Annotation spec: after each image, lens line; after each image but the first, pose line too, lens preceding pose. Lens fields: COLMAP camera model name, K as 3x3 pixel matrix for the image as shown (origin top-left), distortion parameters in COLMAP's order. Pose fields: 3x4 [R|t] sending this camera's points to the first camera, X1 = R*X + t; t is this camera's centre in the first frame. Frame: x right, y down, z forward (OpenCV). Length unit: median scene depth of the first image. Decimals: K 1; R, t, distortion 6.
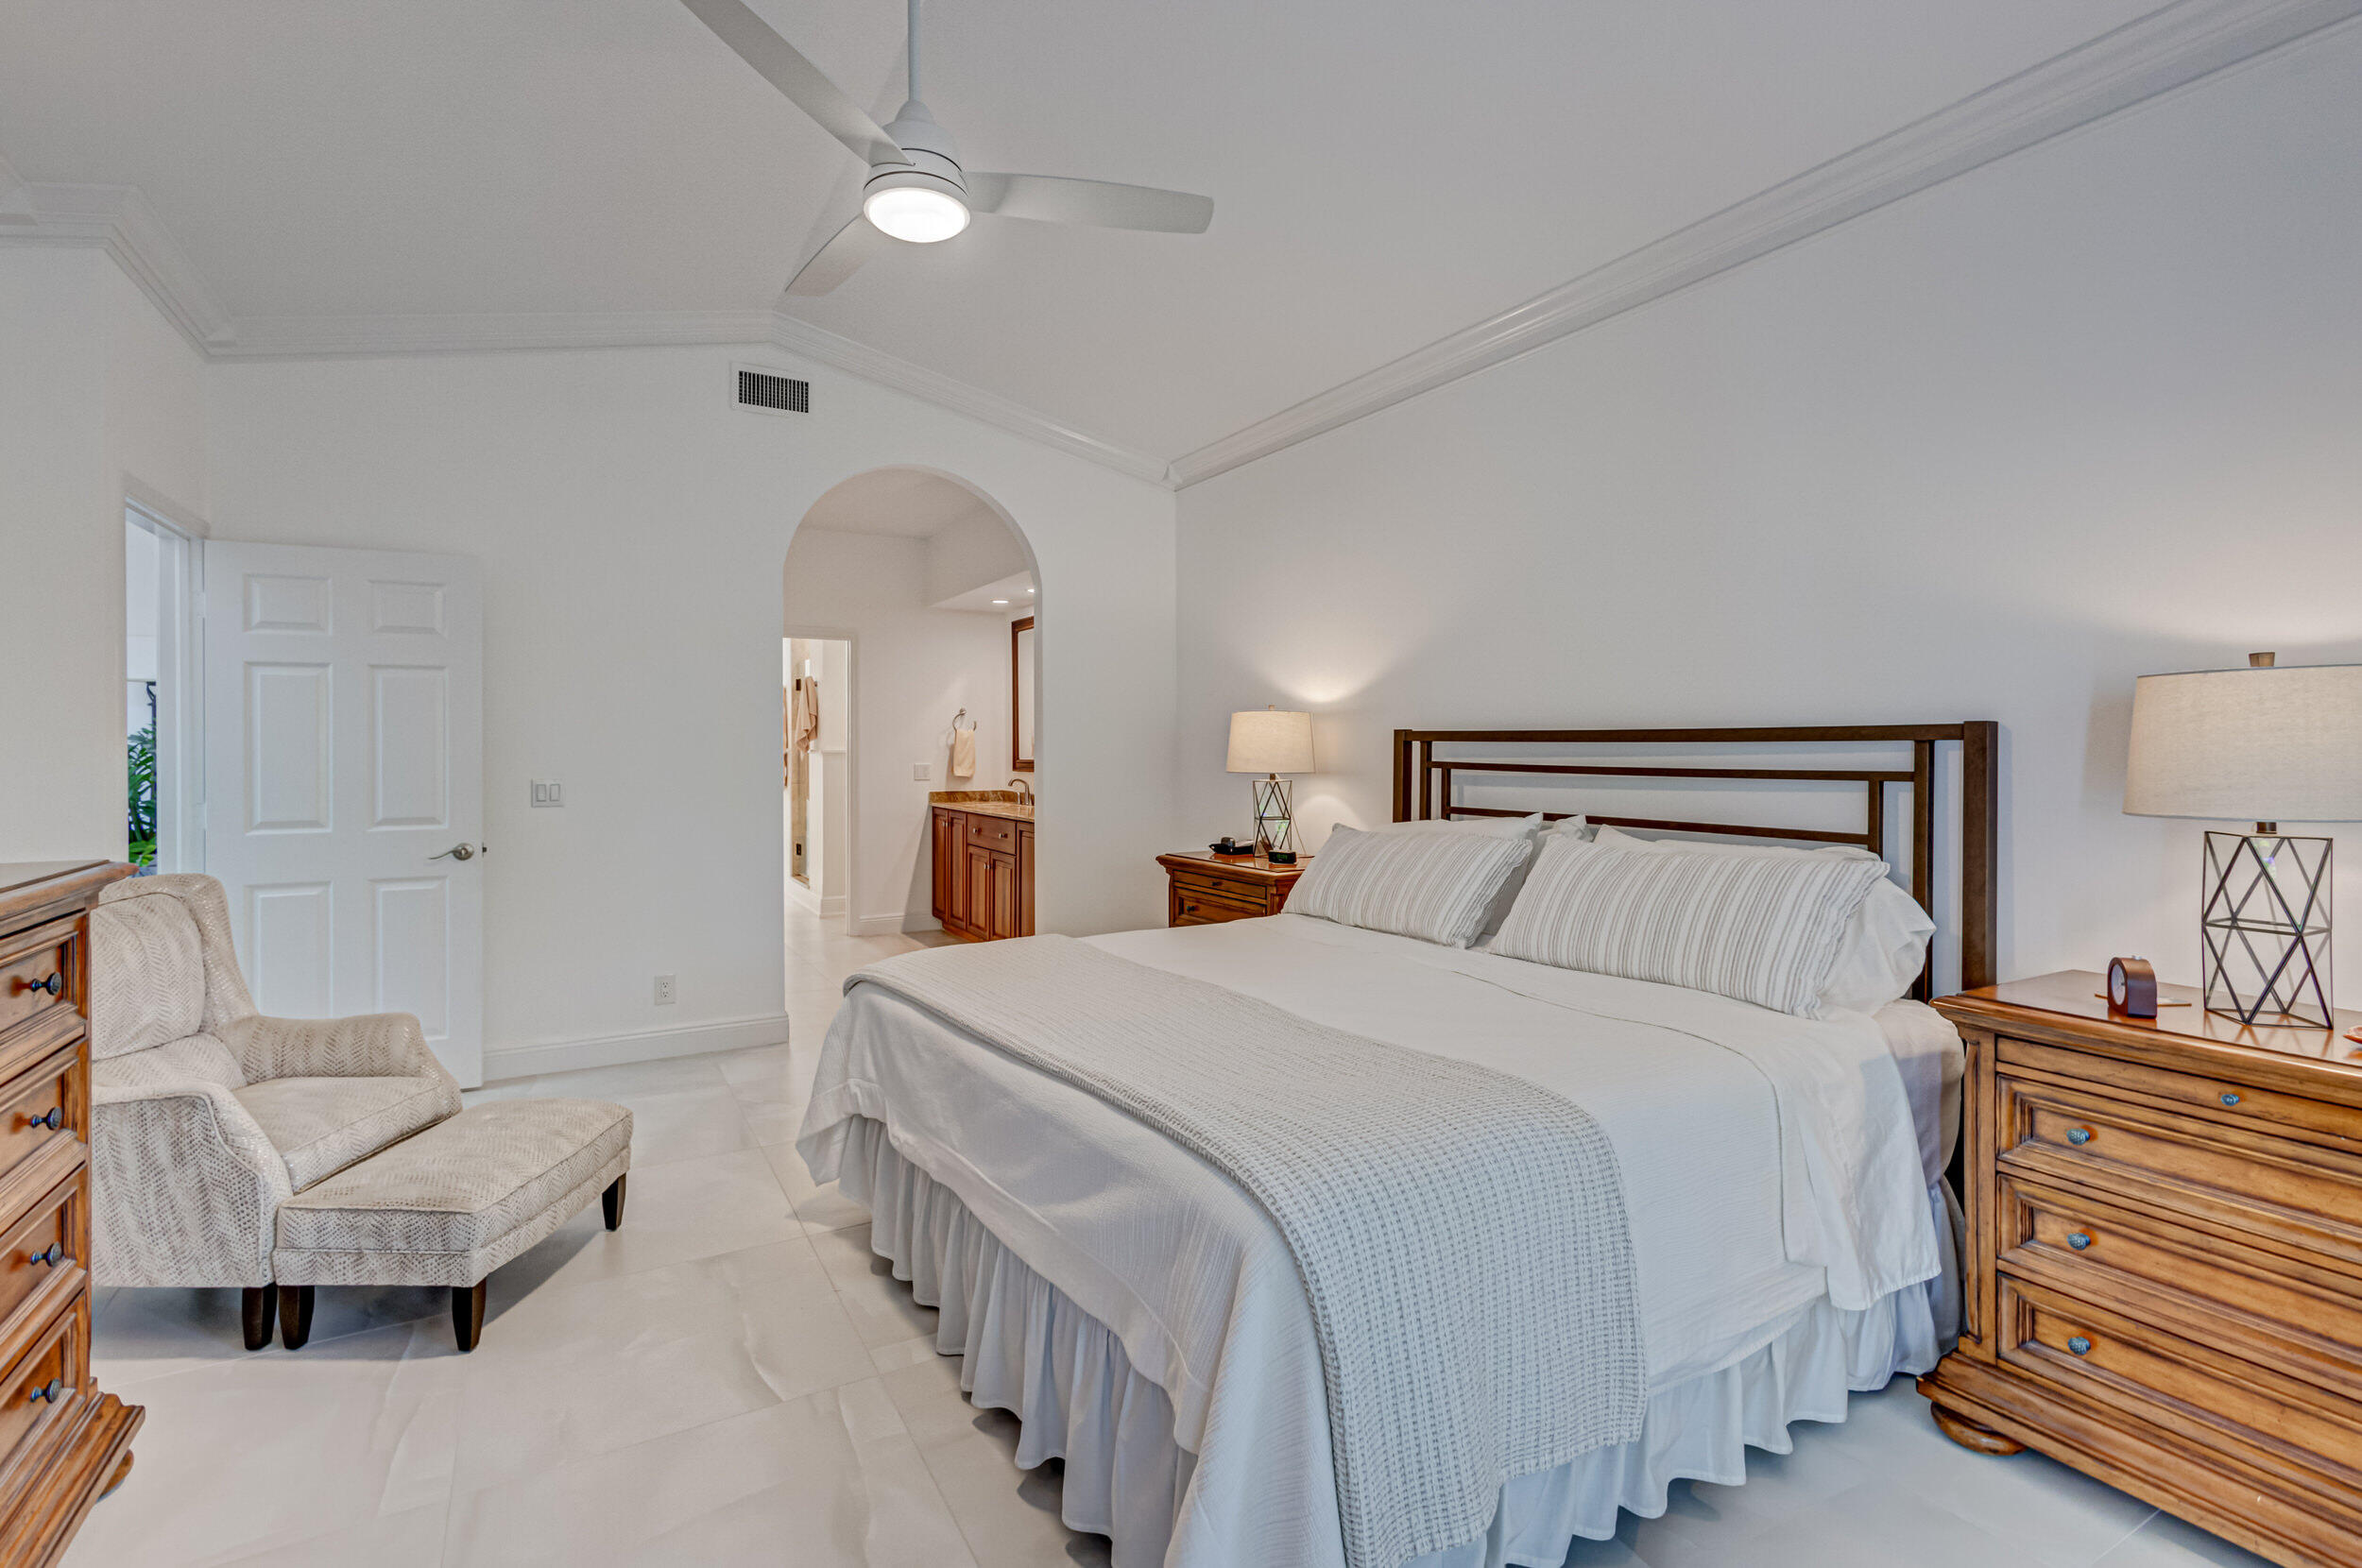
lens RADIAL K [[1083.2, 0, 1187.6], [0, 1083.2, 755.4], [0, 0, 1]] dist [0.001726, 0.000096]
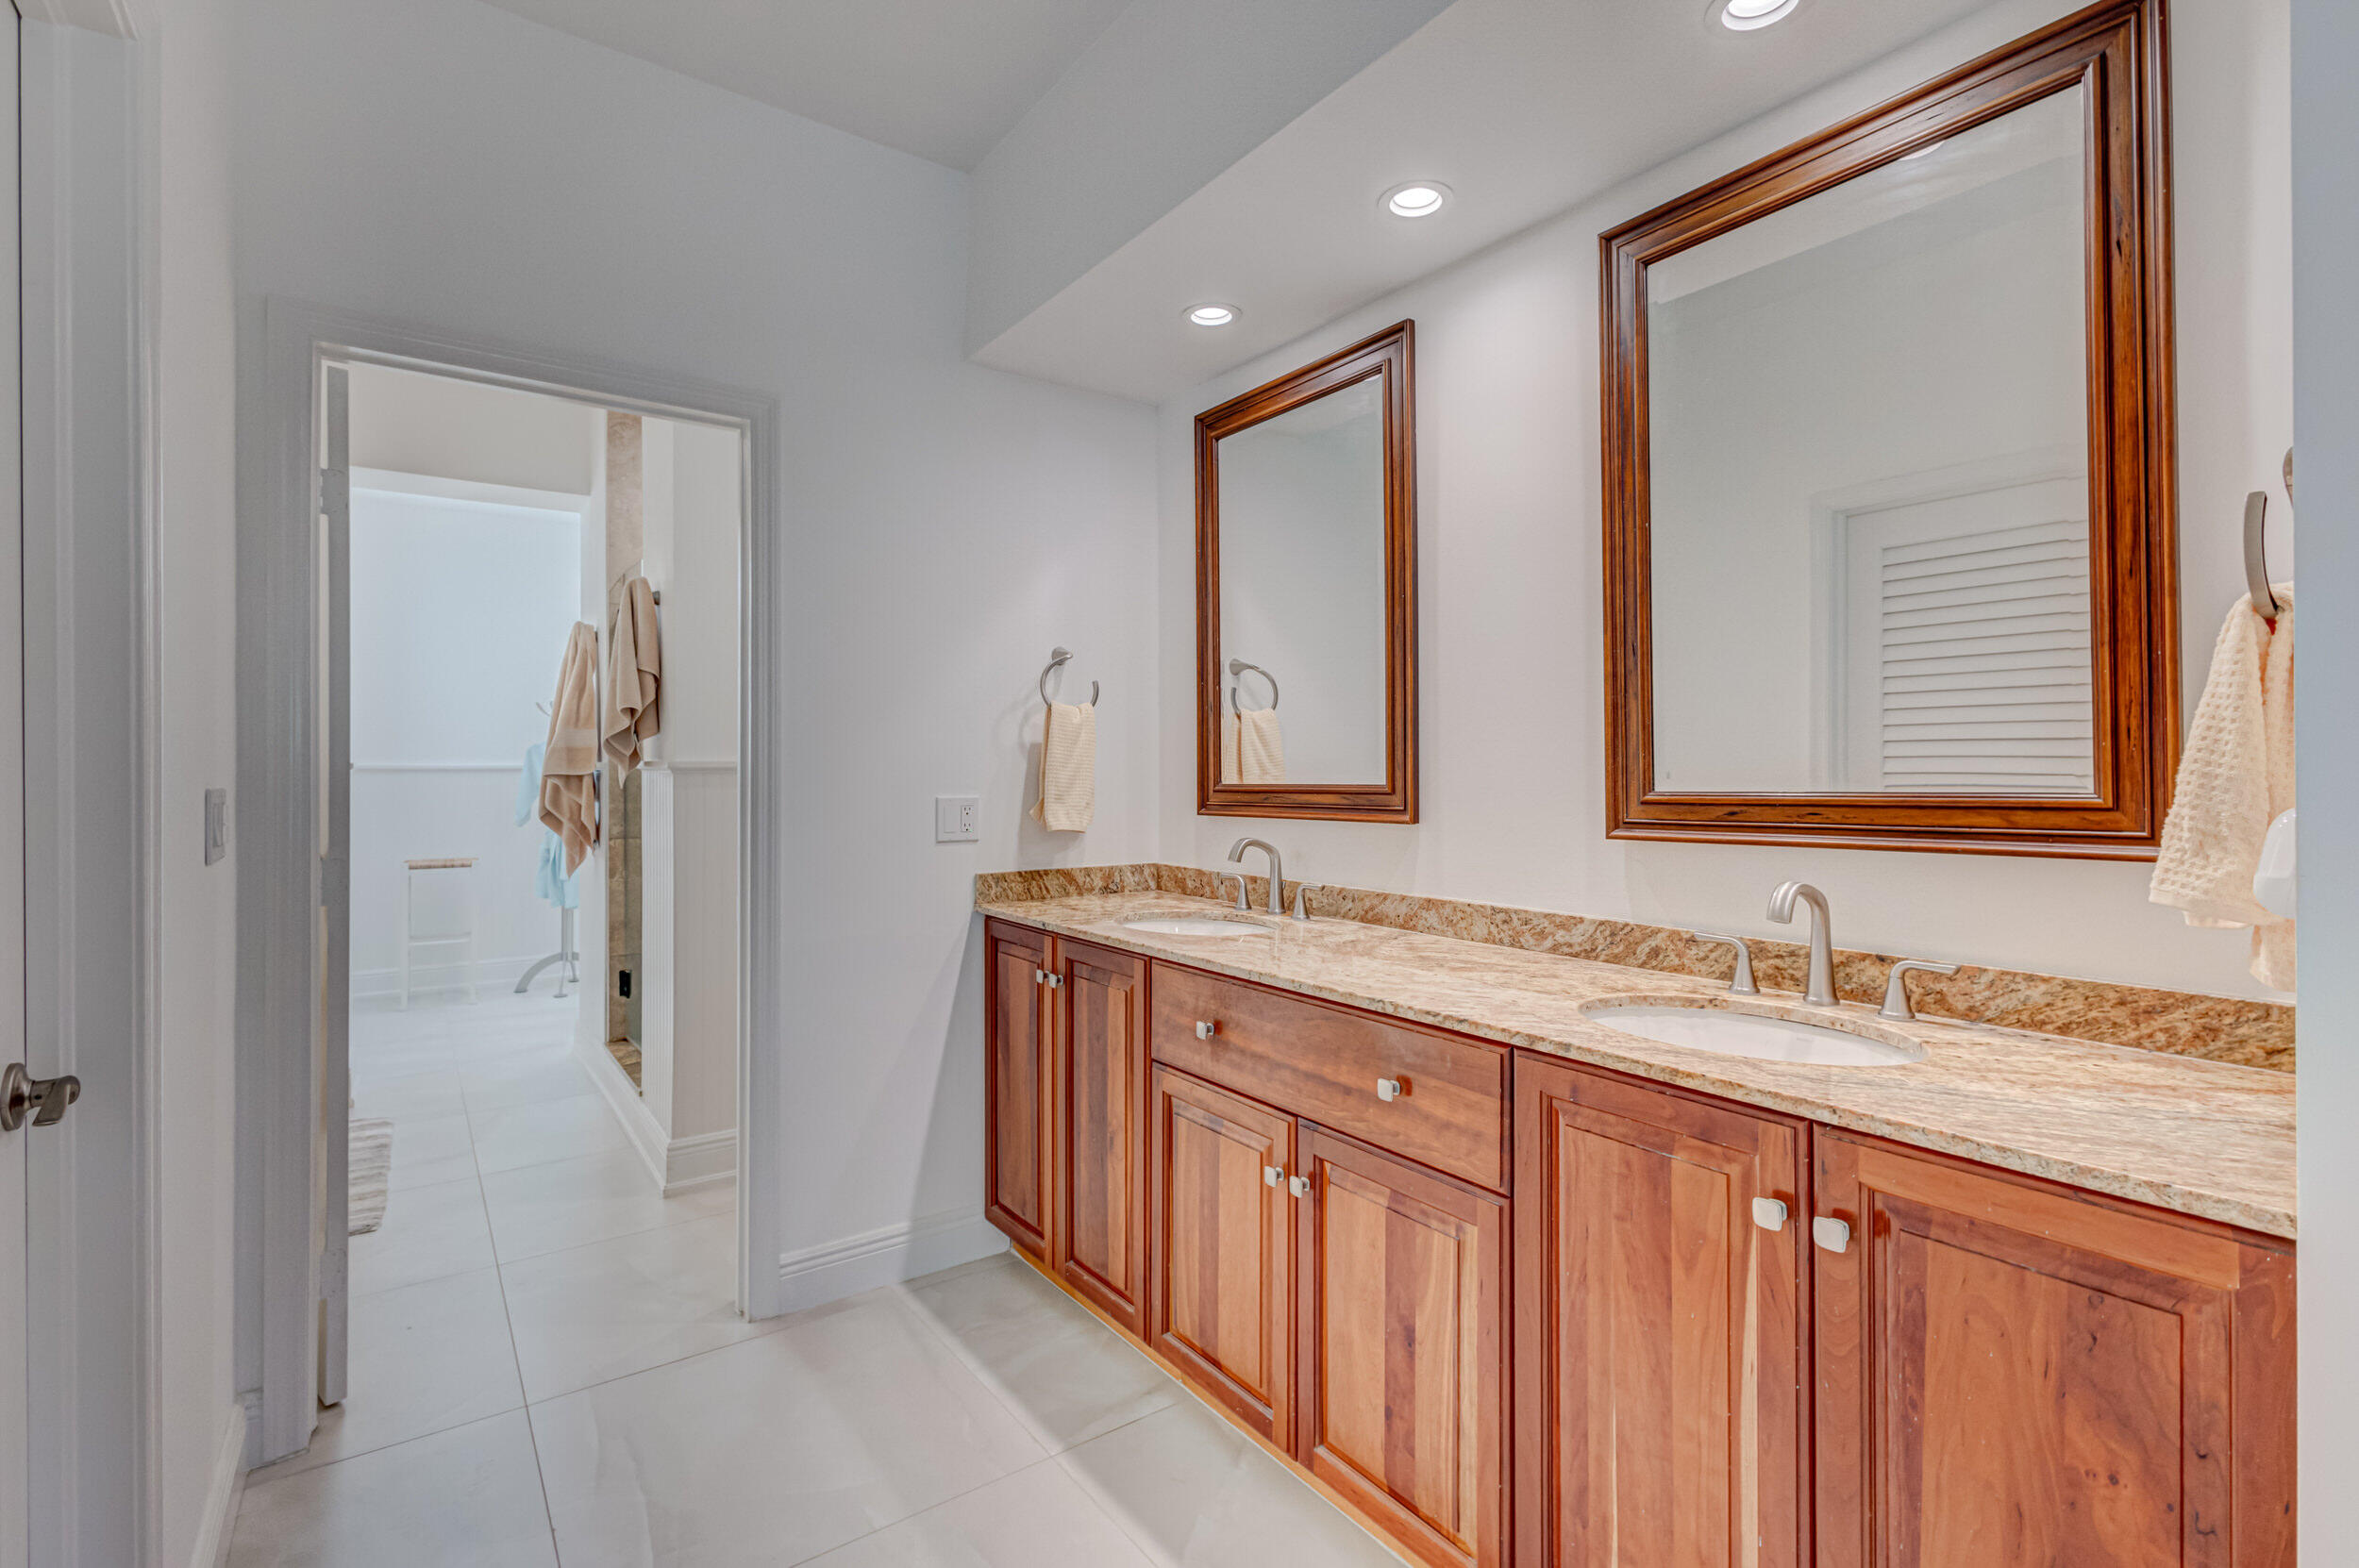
lens RADIAL K [[1090.7, 0, 1185.6], [0, 1090.7, 779.0], [0, 0, 1]] dist [0.012216, 0.000123]
pose [[0.995520, -0.001823, 0.094529, -0.202196], [0.001861, 0.999998, -0.000317, 0.002128], [-0.094528, 0.000491, 0.995522, 0.627660]]
